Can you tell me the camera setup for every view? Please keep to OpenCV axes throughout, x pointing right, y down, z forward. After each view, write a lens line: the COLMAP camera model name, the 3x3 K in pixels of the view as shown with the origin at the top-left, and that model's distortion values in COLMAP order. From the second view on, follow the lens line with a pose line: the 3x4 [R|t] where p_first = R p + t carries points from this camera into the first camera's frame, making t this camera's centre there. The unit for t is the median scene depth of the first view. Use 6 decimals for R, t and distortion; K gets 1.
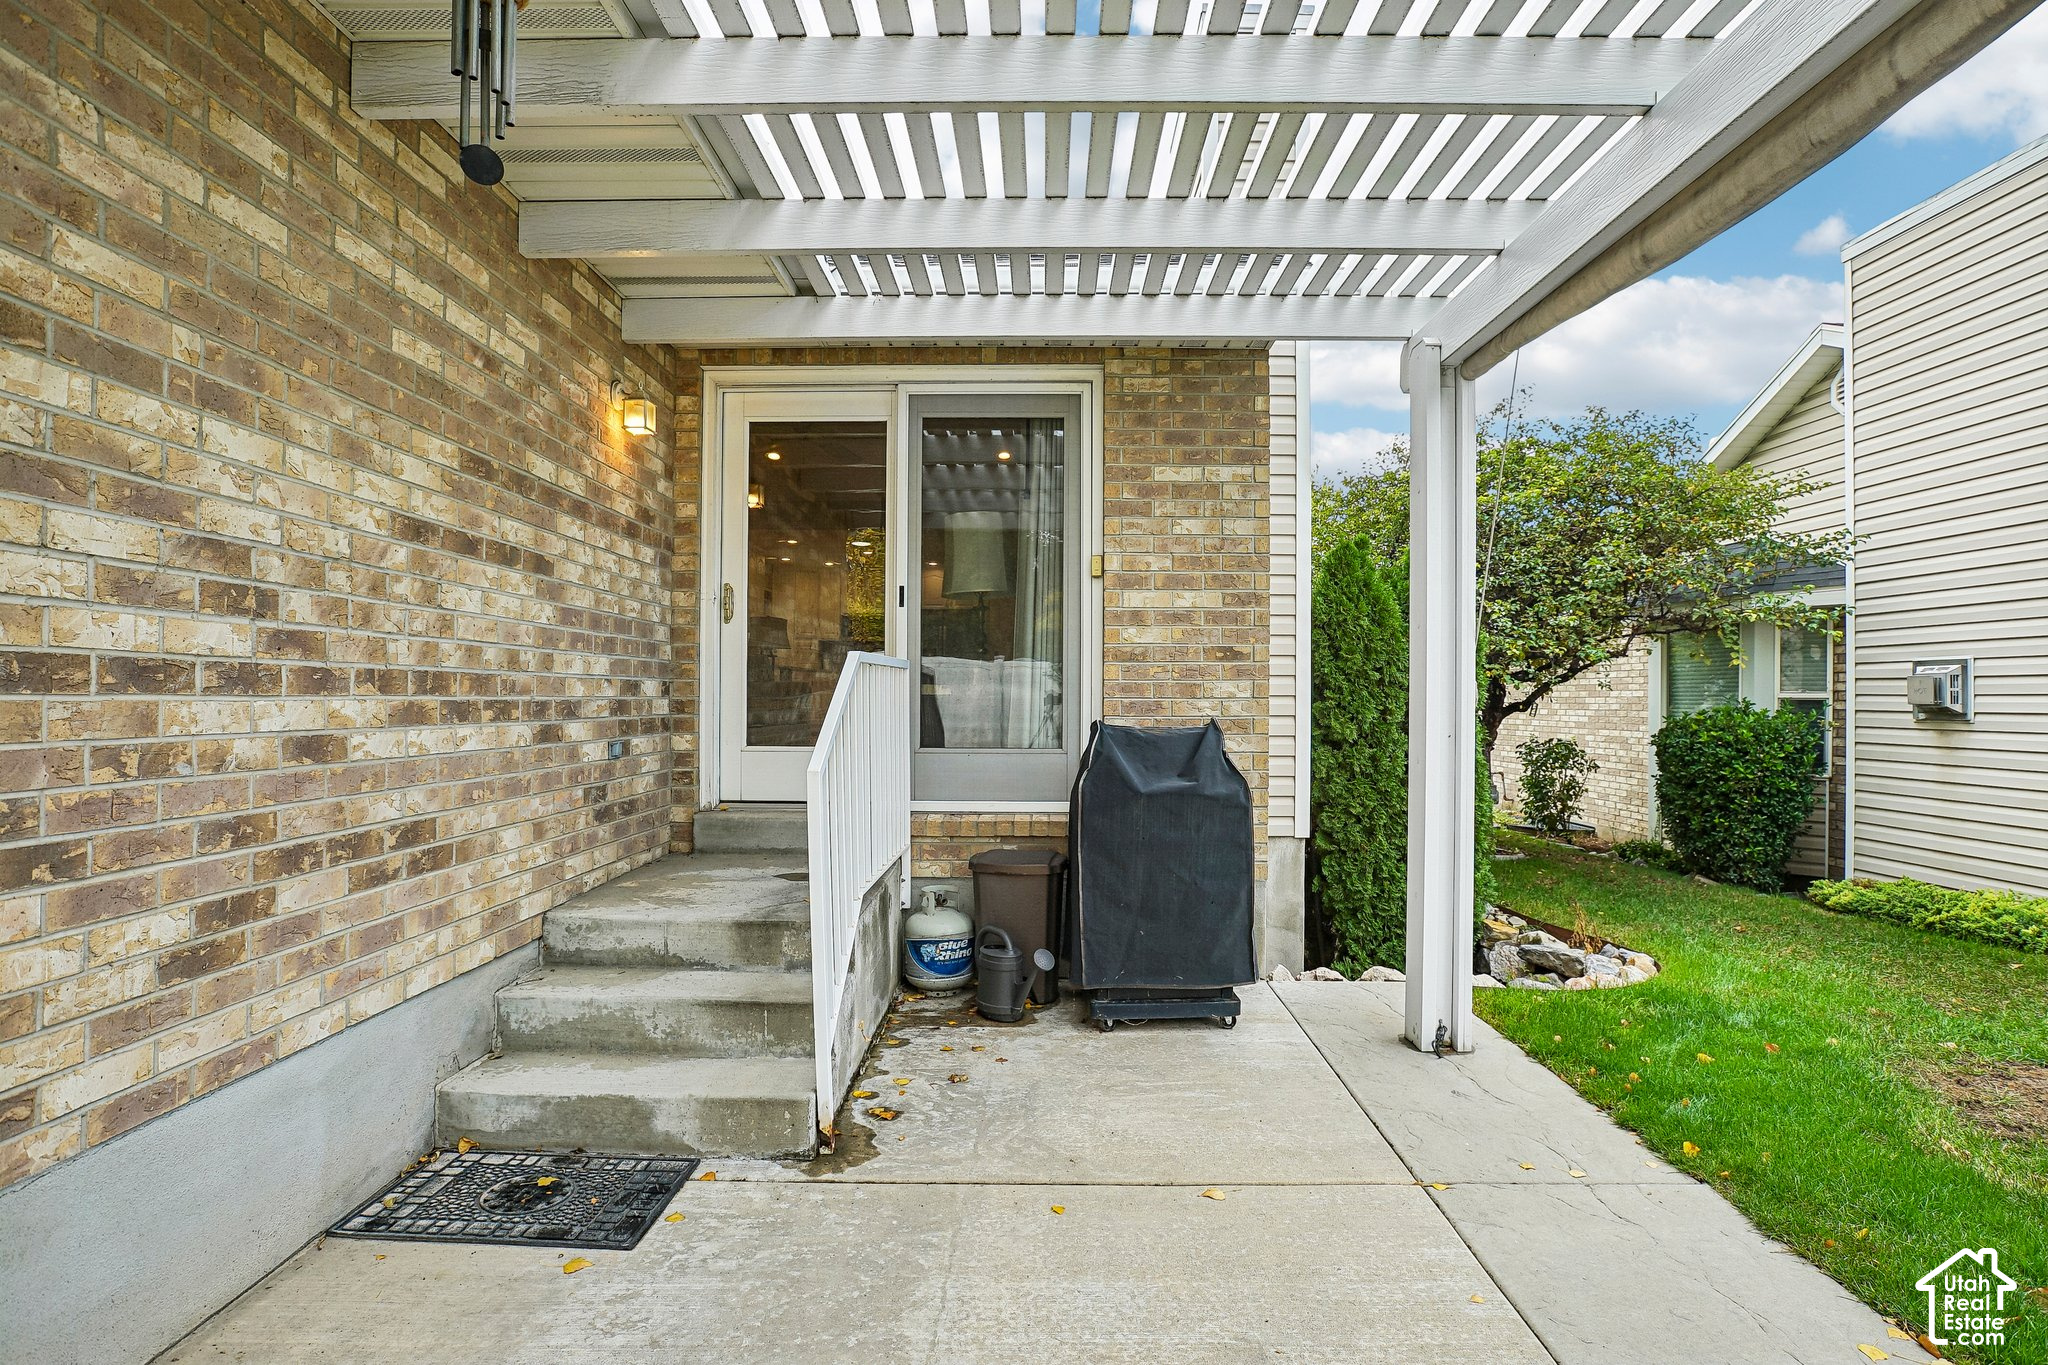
lens RADIAL K [[1014.6, 0, 1021.6], [0, 1014.6, 691.7], [0, 0, 1]] dist [-0.053696, 0.023180]
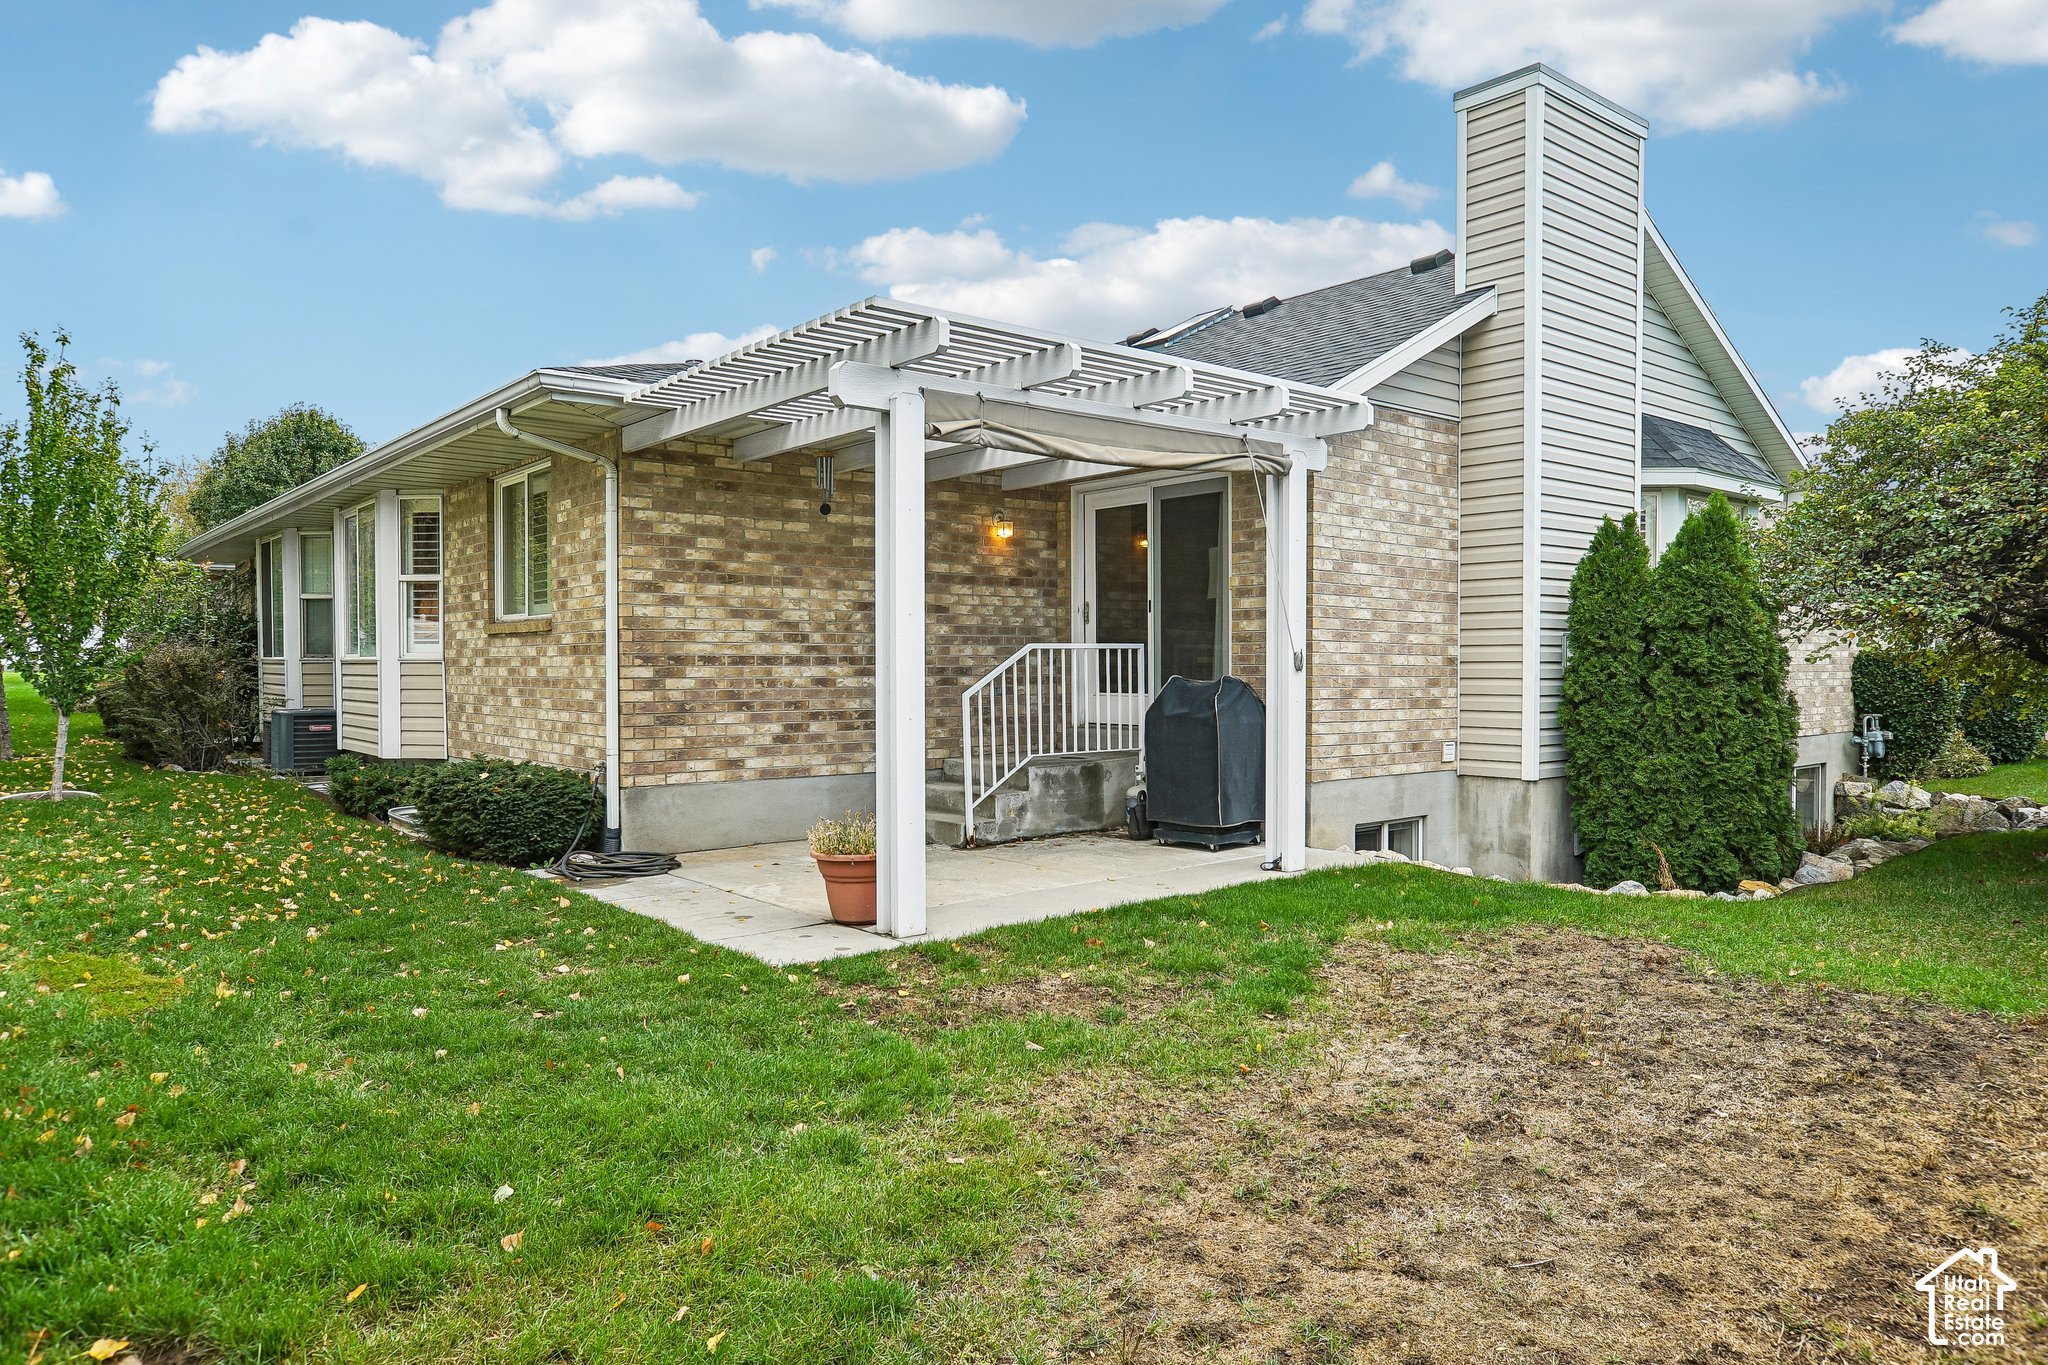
lens RADIAL K [[1344.7, 0, 1024.0], [0, 1344.7, 682.5], [0, 0, 1]] dist [-0.002929, 0.000087]
pose [[0.649596, 0.003770, -0.760270, 1.783296], [0.009446, 0.999871, 0.013029, 0.004882], [0.760221, -0.015645, 0.649476, -0.781996]]
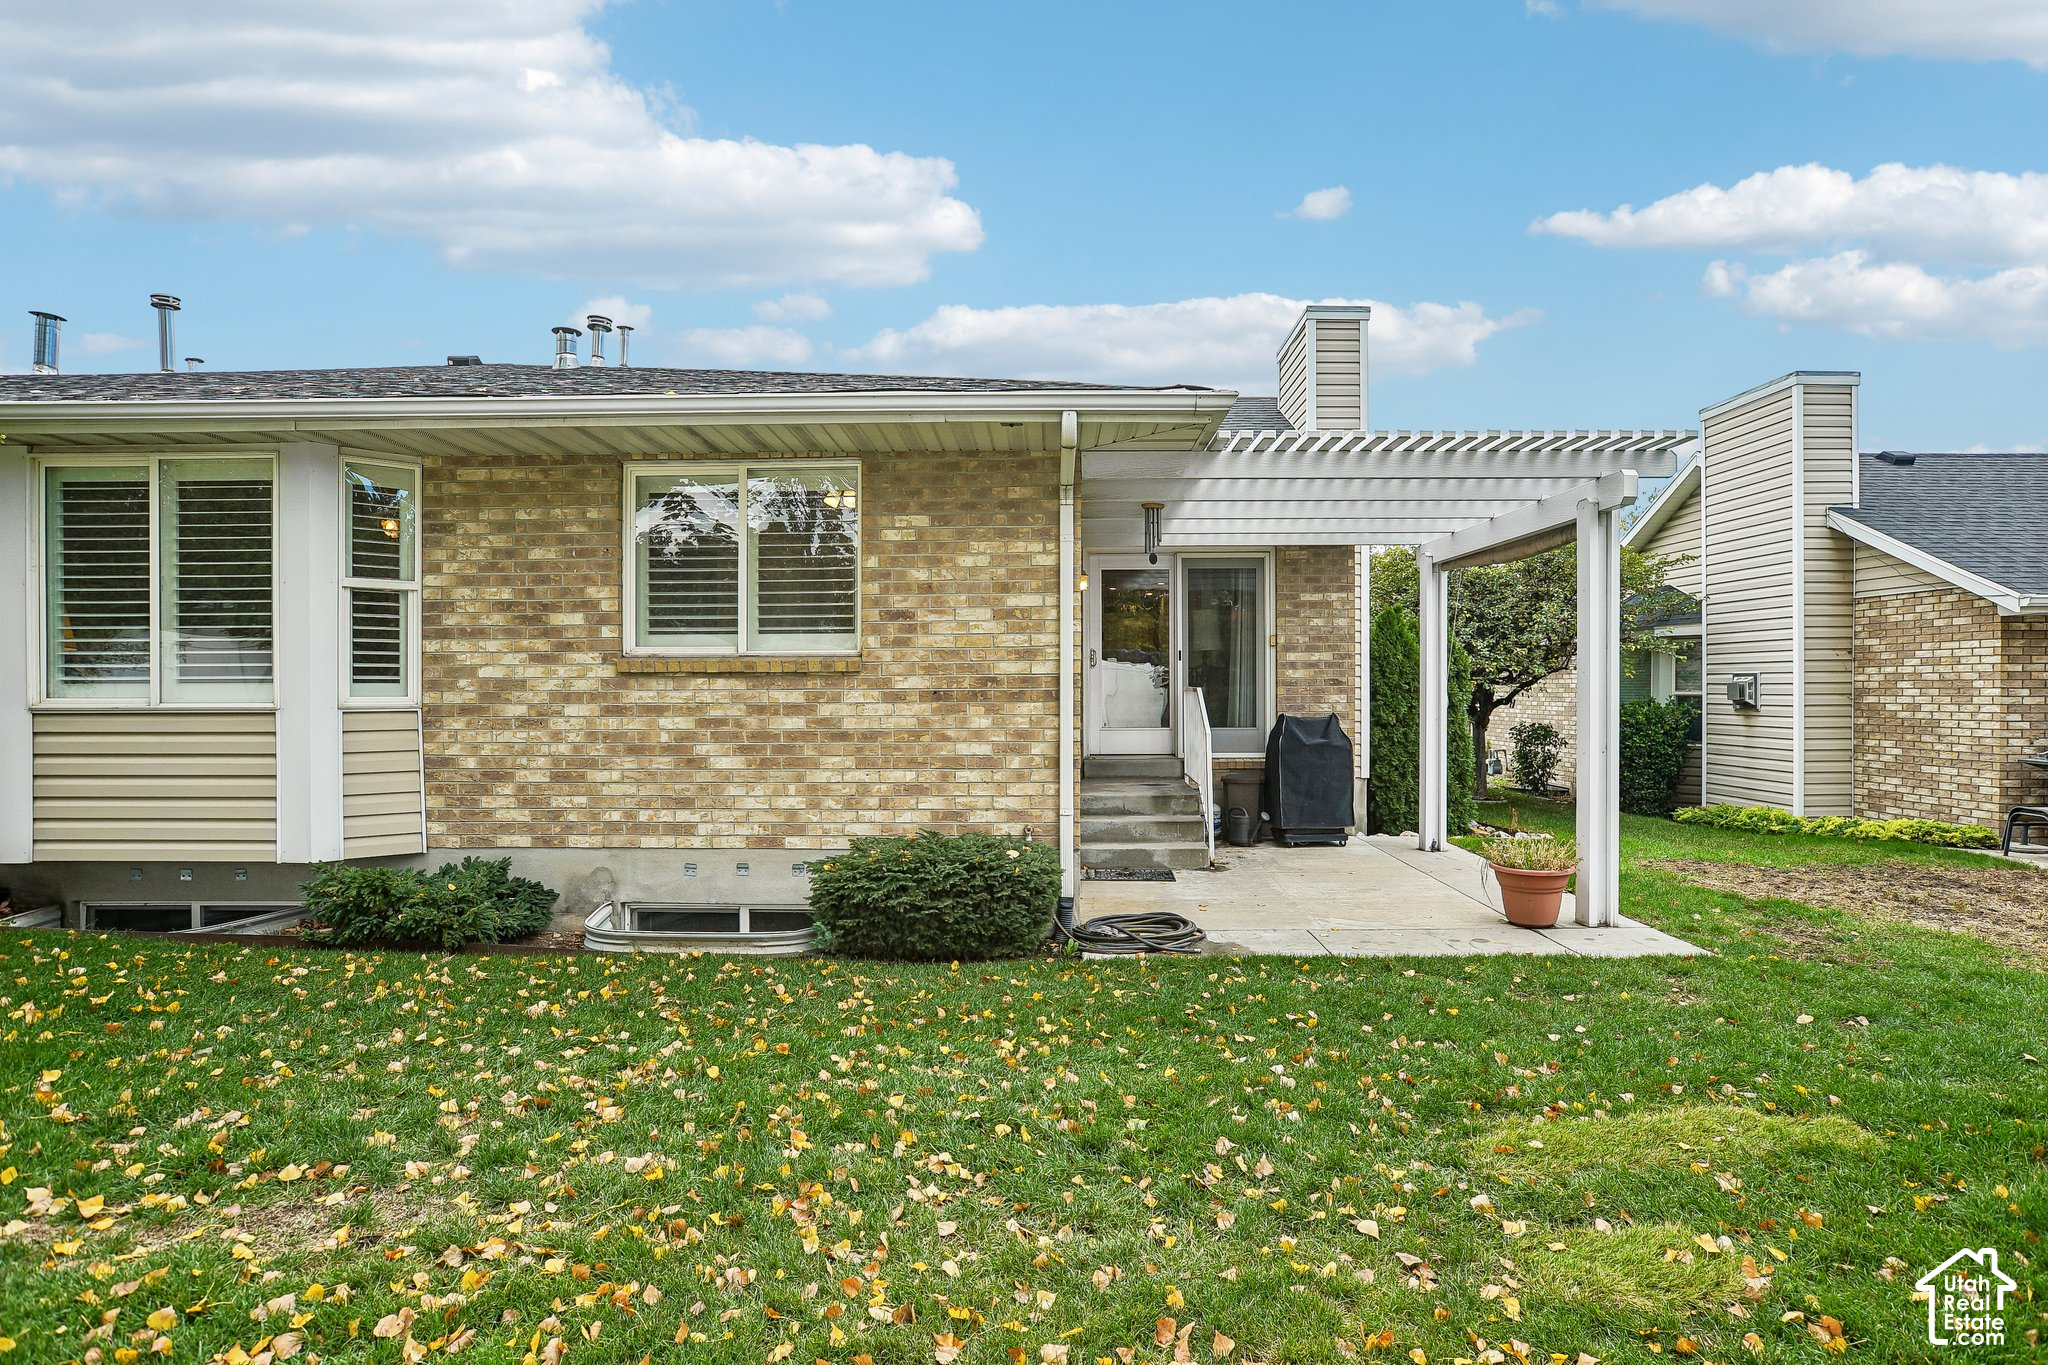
lens RADIAL K [[1081.5, 0, 1031.8], [0, 1081.5, 689.2], [0, 0, 1]] dist [-0.061515, 0.044755]
pose [[0.999972, -0.007510, -0.000311, -0.509517], [0.007512, 0.999941, 0.007906, -0.053053], [0.000251, -0.007908, 0.999969, -1.479915]]
